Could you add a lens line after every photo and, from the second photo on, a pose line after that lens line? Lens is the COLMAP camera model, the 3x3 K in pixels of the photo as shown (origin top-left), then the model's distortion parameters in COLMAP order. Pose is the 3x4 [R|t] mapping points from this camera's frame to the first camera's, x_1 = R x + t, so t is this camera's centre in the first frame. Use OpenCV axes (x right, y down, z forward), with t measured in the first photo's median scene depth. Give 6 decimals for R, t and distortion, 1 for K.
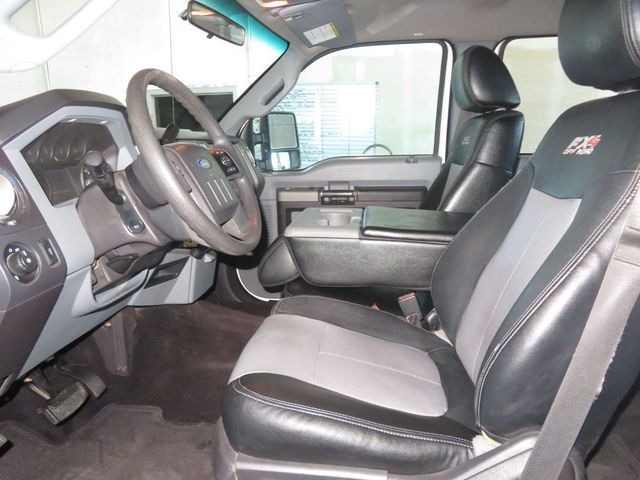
lens RADIAL K [[456.4, 0, 321.4], [0, 456.4, 238.6], [0, 0, 1]] dist [-0.002216, -0.000872]
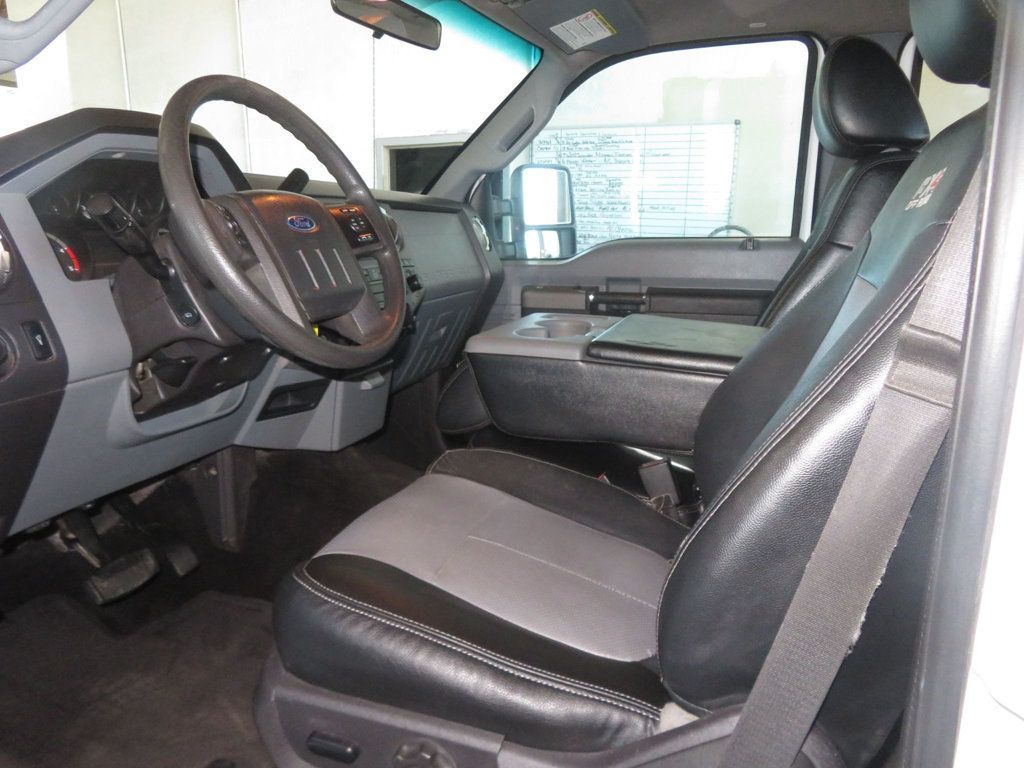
lens RADIAL K [[730.2, 0, 514.3], [0, 730.2, 381.8], [0, 0, 1]] dist [-0.002216, -0.000872]
pose [[0.977890, 0.058290, -0.200833, 0.185275], [-0.057943, 0.998291, 0.007611, 0.023967], [0.200933, 0.004194, 0.979596, 0.041876]]
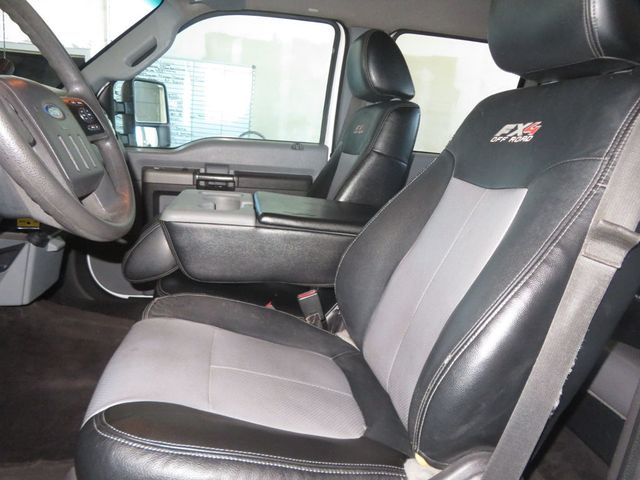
lens RADIAL K [[456.4, 0, 321.4], [0, 456.4, 238.6], [0, 0, 1]] dist [-0.002216, -0.000872]
pose [[0.955706, 0.027813, 0.293005, -0.045664], [-0.032558, 0.999406, 0.011330, 0.008328], [-0.292515, -0.020368, 0.956044, 0.144418]]
